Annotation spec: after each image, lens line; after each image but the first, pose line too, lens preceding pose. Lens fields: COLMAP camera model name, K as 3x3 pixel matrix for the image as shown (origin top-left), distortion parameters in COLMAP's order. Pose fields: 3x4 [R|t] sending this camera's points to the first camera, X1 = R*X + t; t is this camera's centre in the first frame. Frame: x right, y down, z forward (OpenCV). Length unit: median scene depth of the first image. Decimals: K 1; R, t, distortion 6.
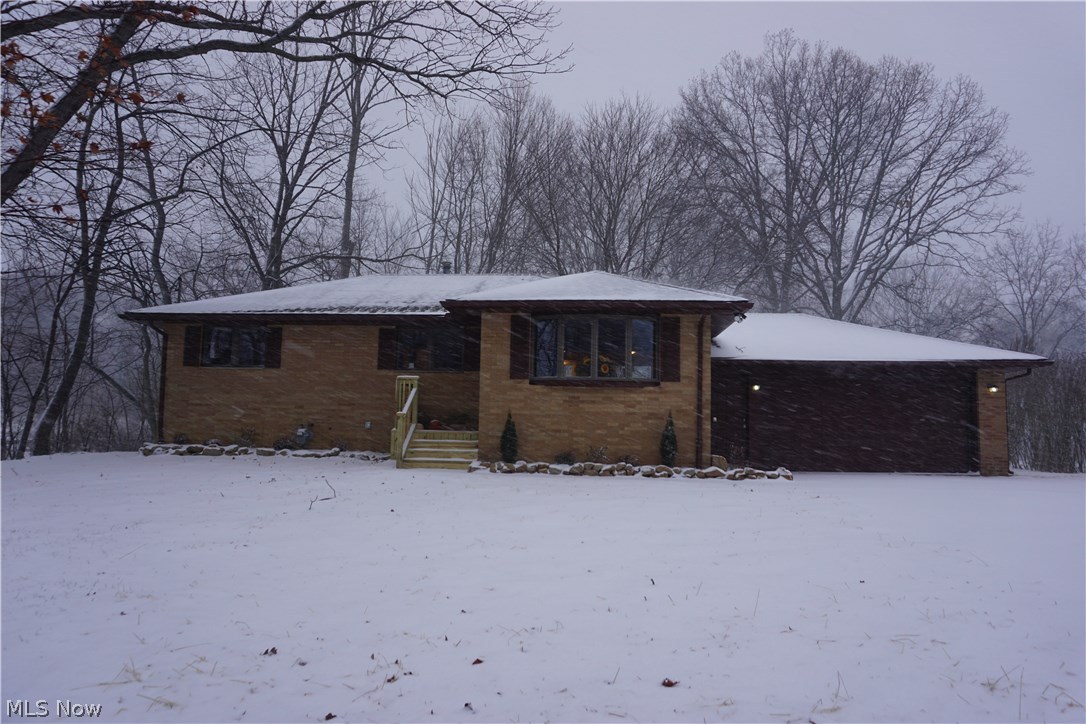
lens RADIAL K [[759.8, 0, 543.0], [0, 759.8, 362.0], [0, 0, 1]] dist [0.008248, 0.000211]
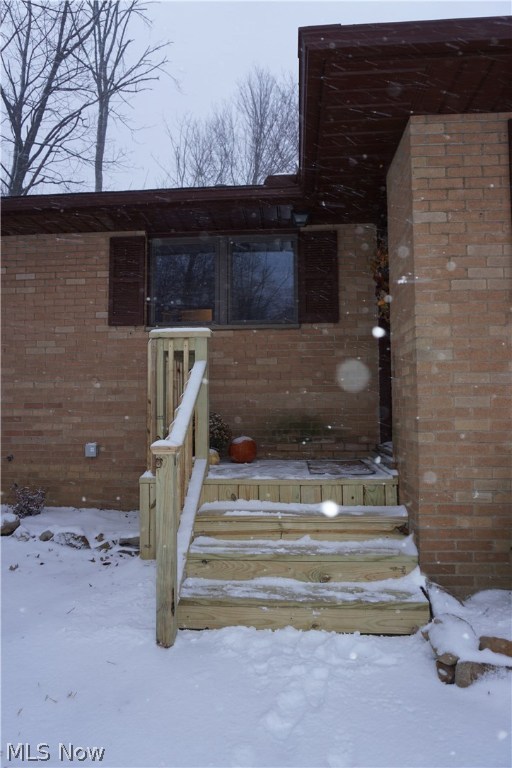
lens RADIAL K [[537.3, 0, 256.0], [0, 537.3, 384.0], [0, 0, 1]] dist [0.008248, 0.000211]
pose [[0.999658, -0.025531, -0.005583, -0.108830], [0.025781, 0.998389, 0.050543, 0.025314], [0.004284, -0.050670, 0.998706, 0.573549]]
